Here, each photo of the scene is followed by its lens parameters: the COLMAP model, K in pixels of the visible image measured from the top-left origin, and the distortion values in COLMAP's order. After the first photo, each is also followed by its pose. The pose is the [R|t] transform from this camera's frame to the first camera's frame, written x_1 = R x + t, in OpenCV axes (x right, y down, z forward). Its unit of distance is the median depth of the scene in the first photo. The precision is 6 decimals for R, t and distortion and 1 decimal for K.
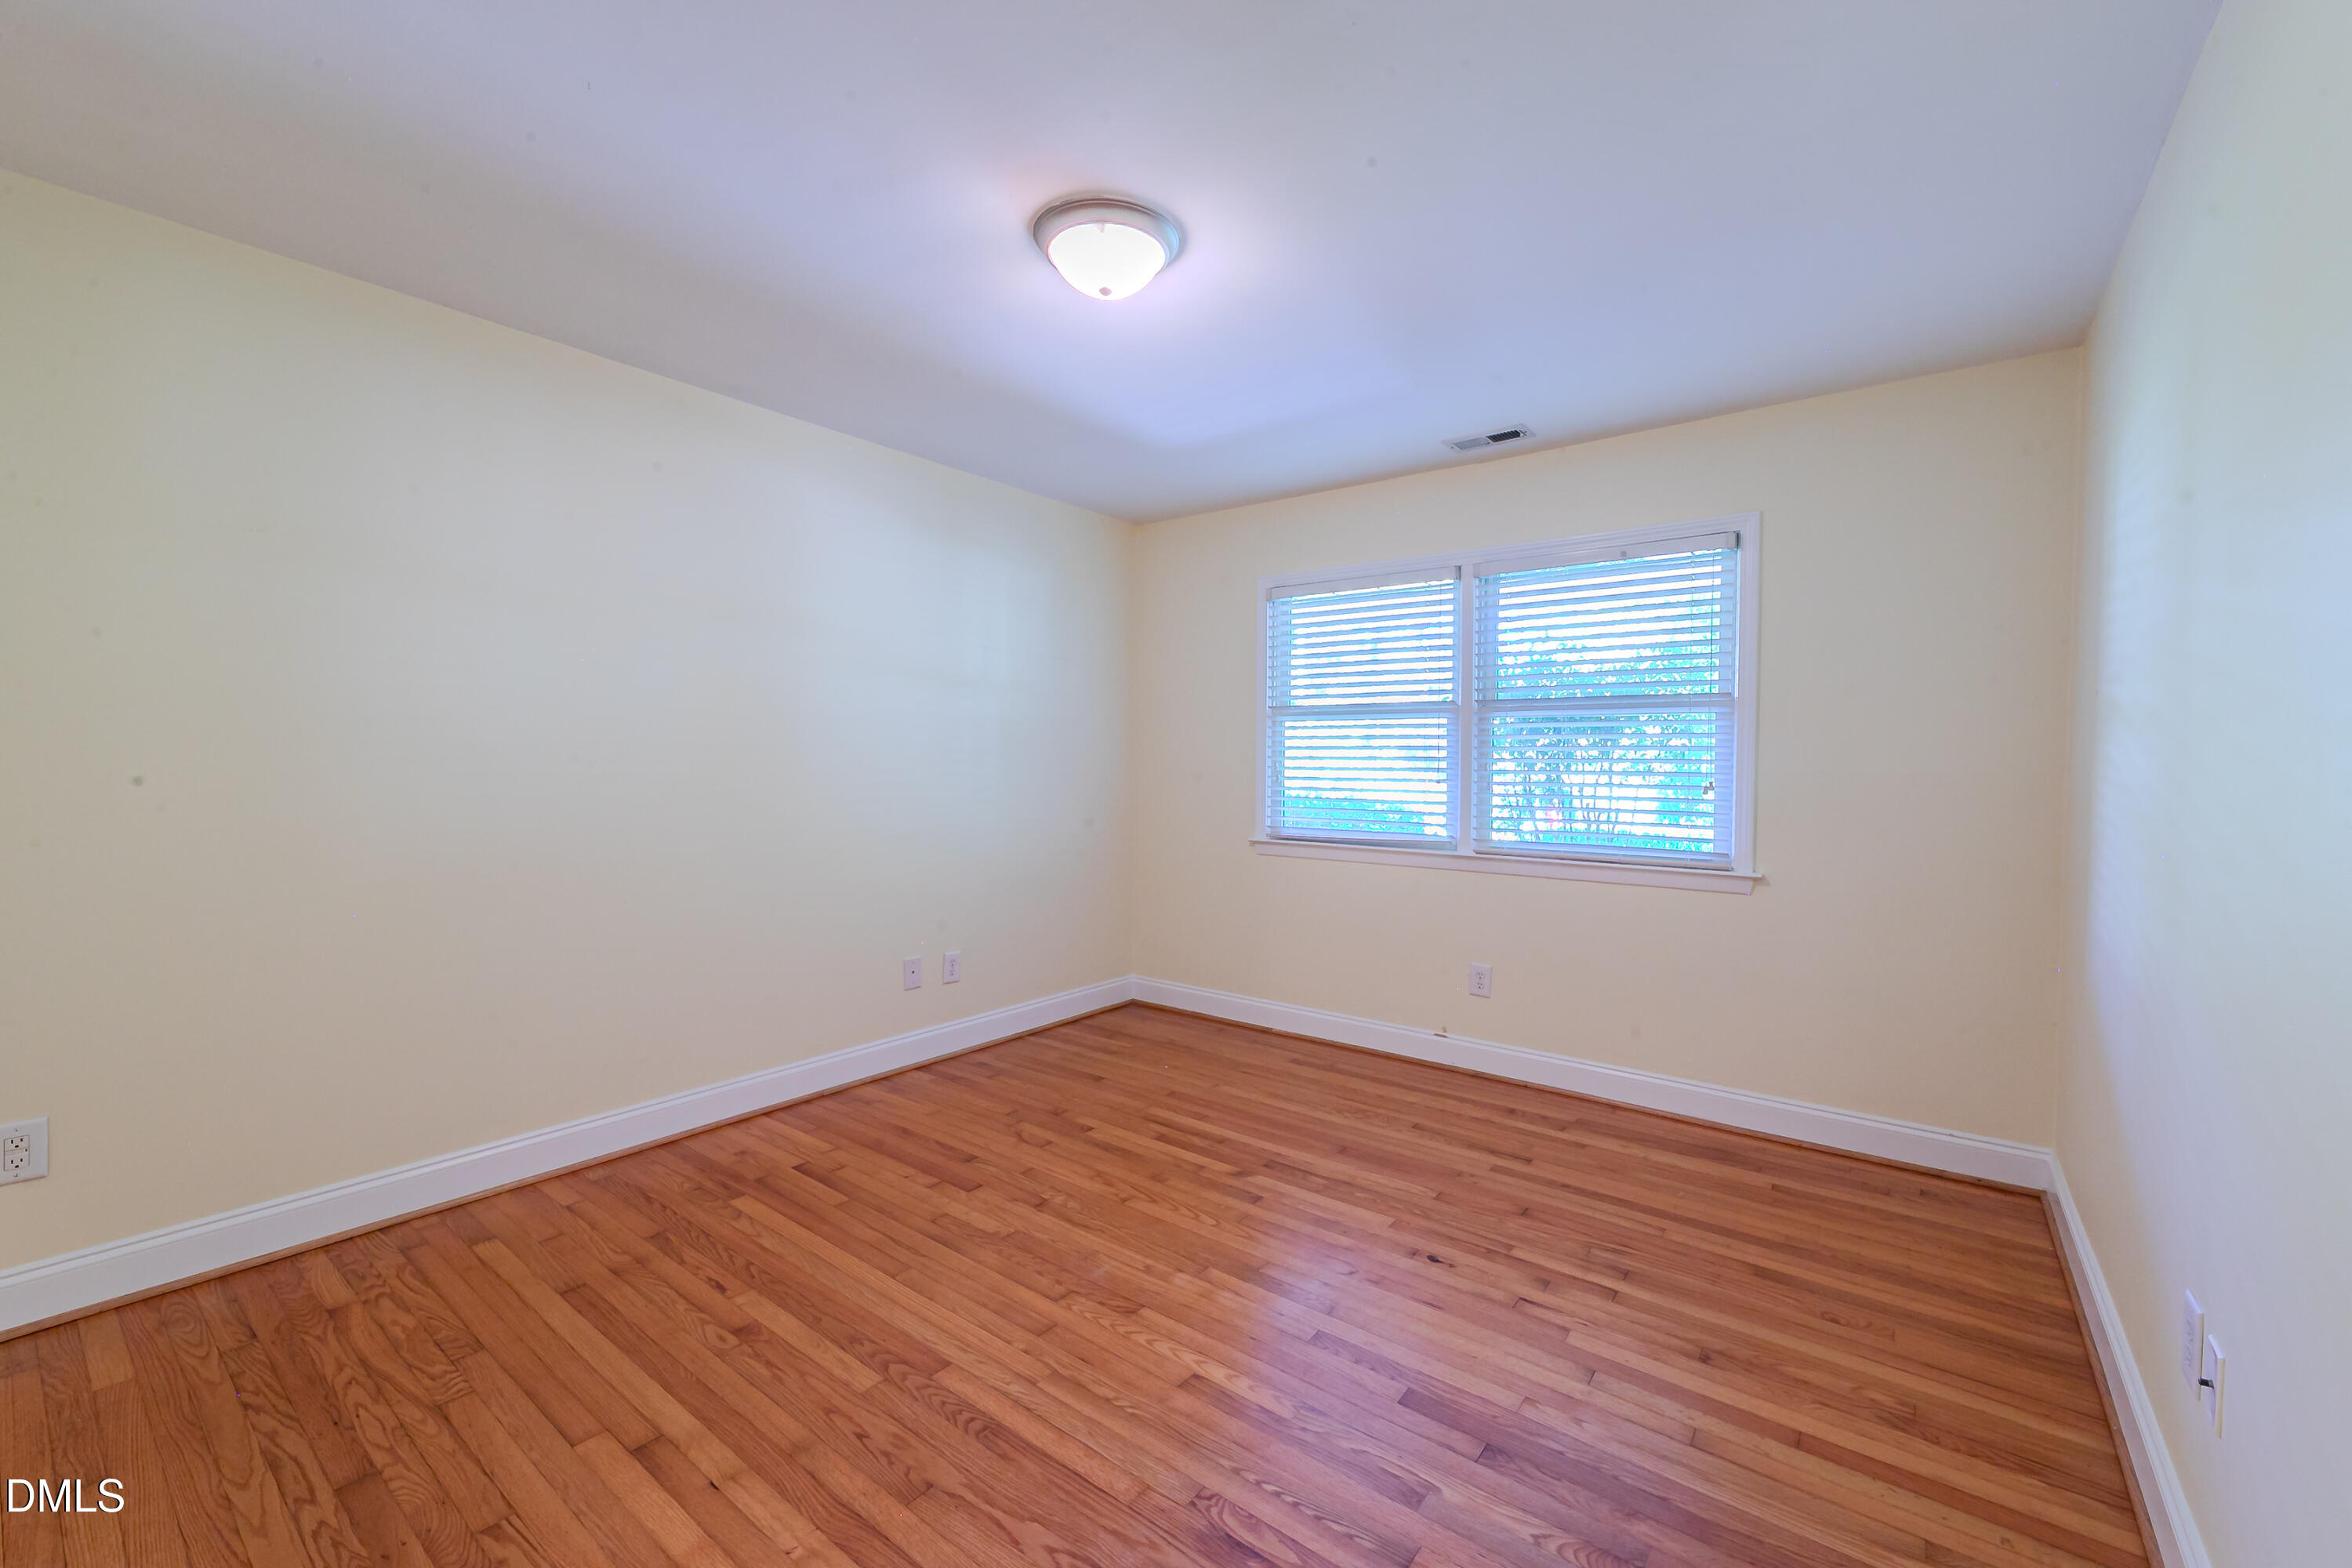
lens RADIAL K [[945.6, 0, 1181.5], [0, 945.6, 778.3], [0, 0, 1]] dist [0.005890, -0.003410]
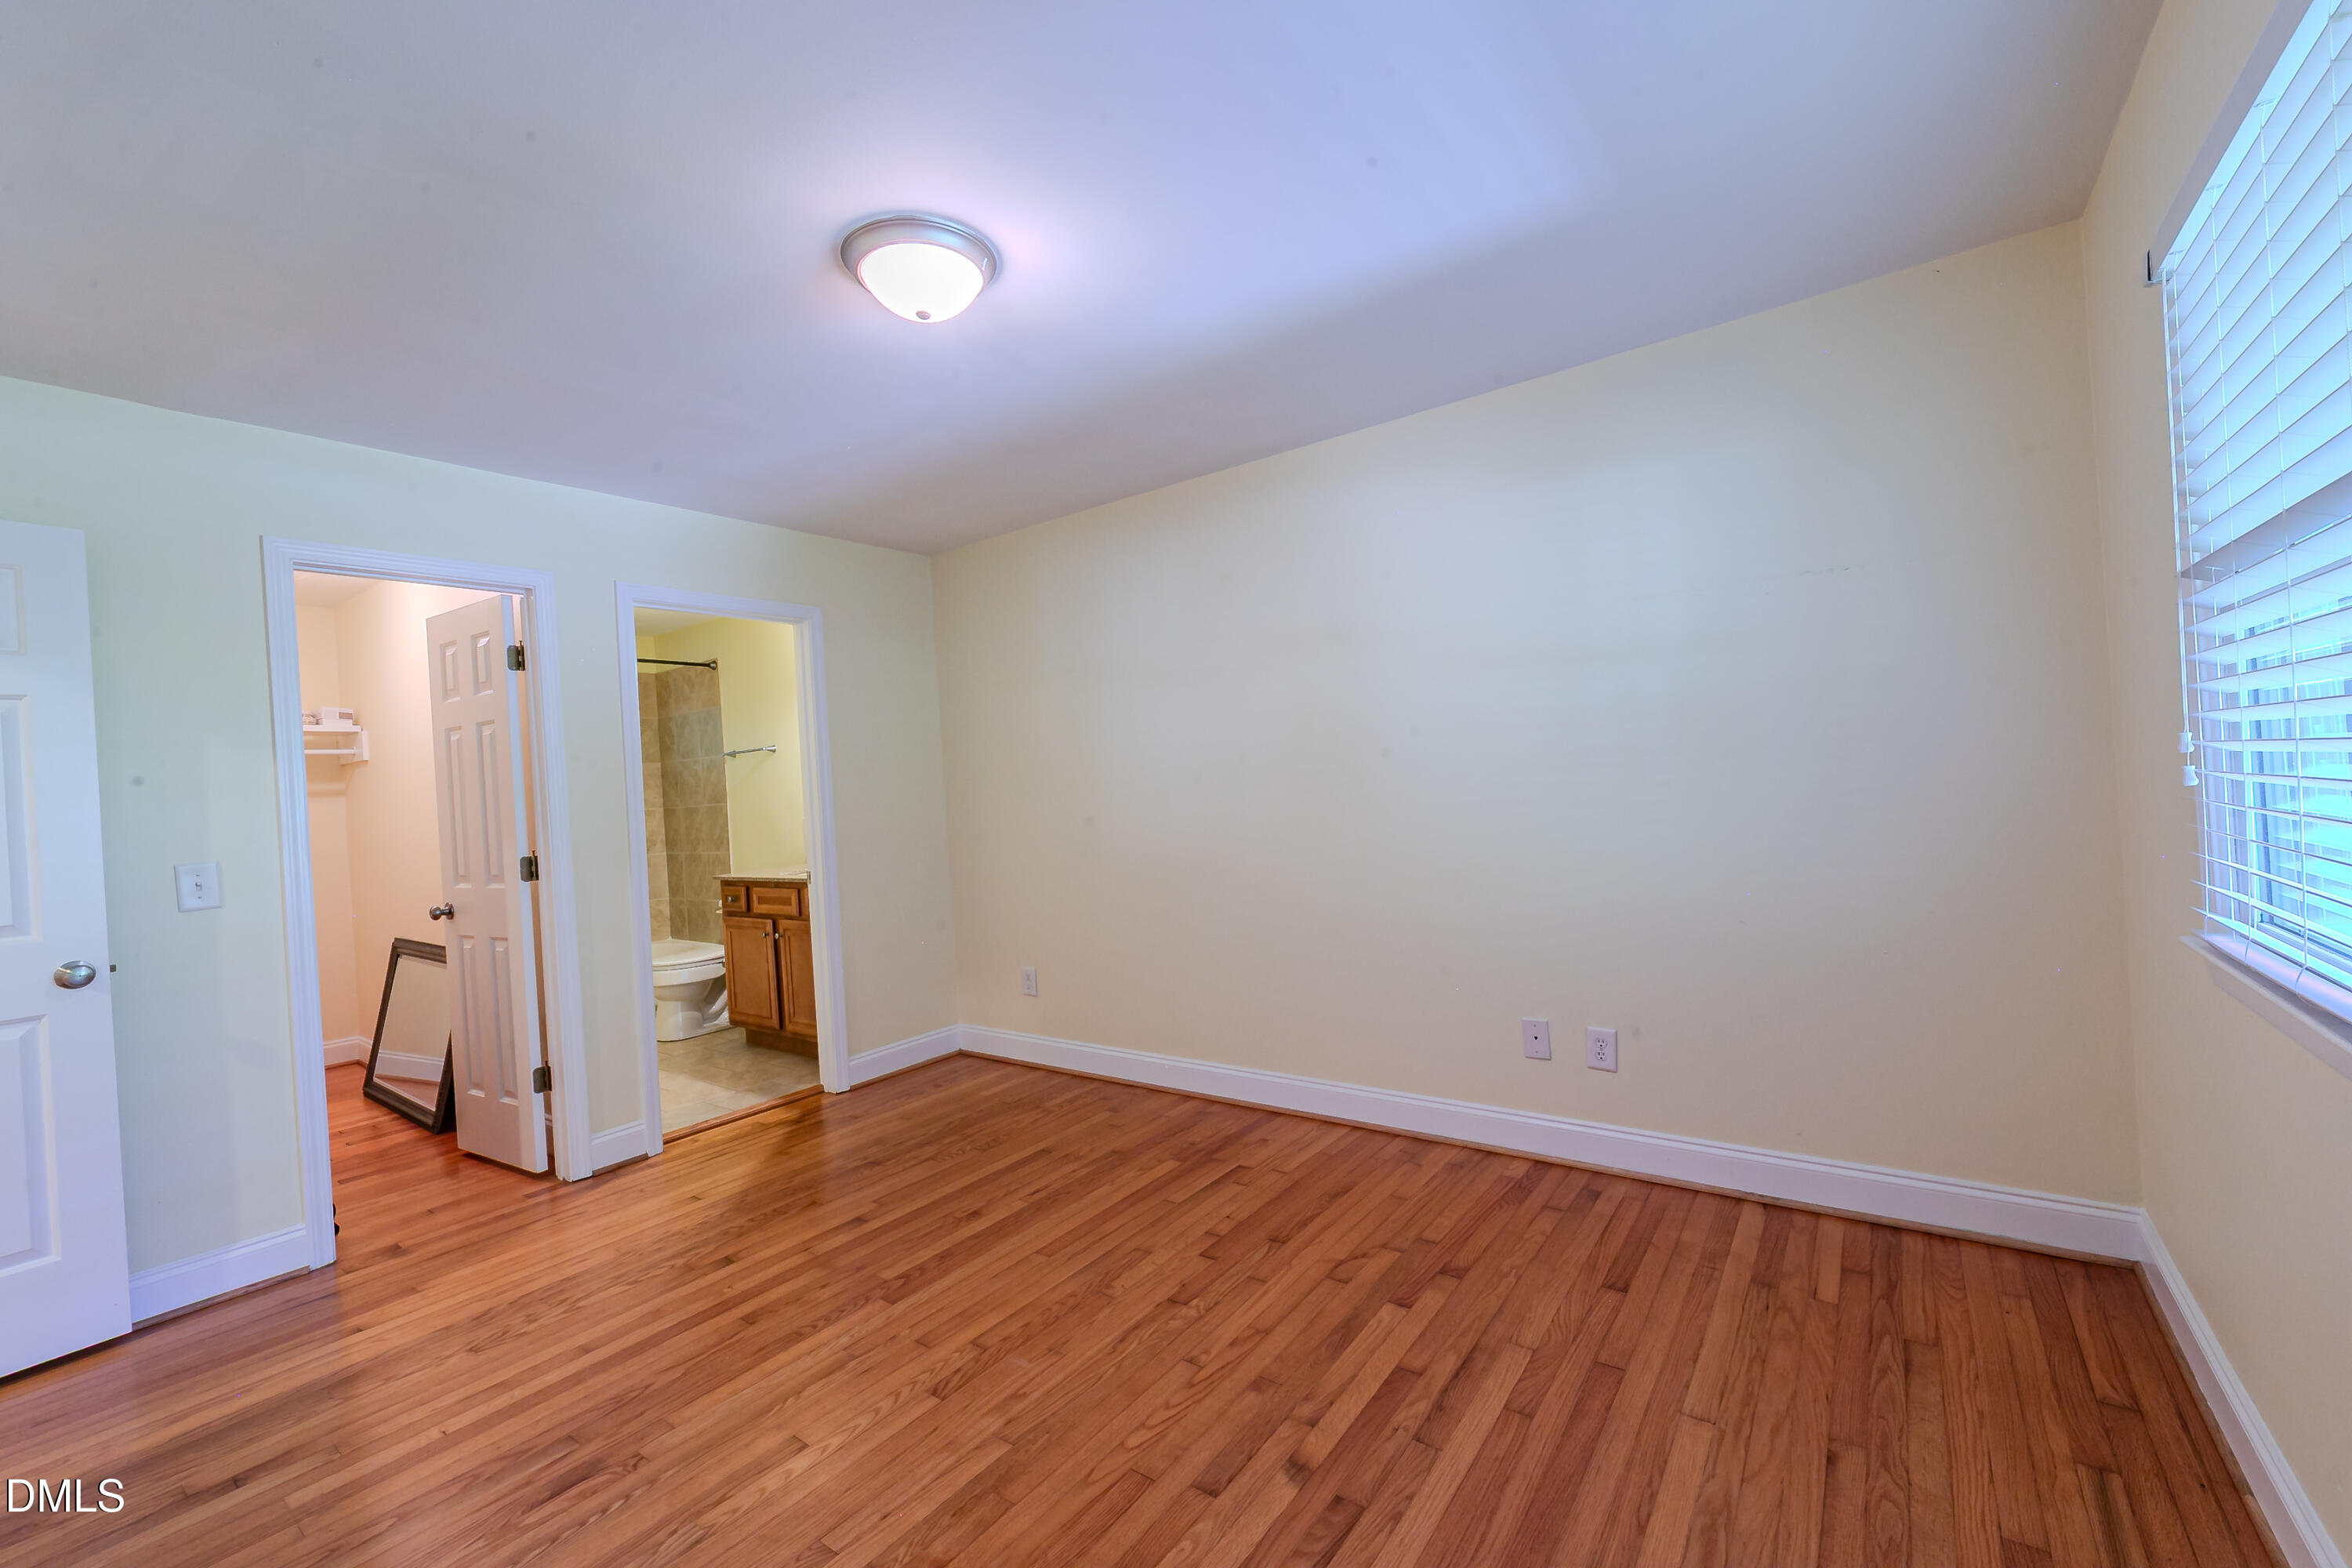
lens RADIAL K [[945.6, 0, 1180.6], [0, 945.6, 784.1], [0, 0, 1]] dist [0.005890, -0.003410]
pose [[0.016416, -0.014363, -0.999762, 0.676896], [0.040475, 0.999087, -0.013689, -0.008521], [0.999046, -0.040240, 0.016982, 0.948614]]
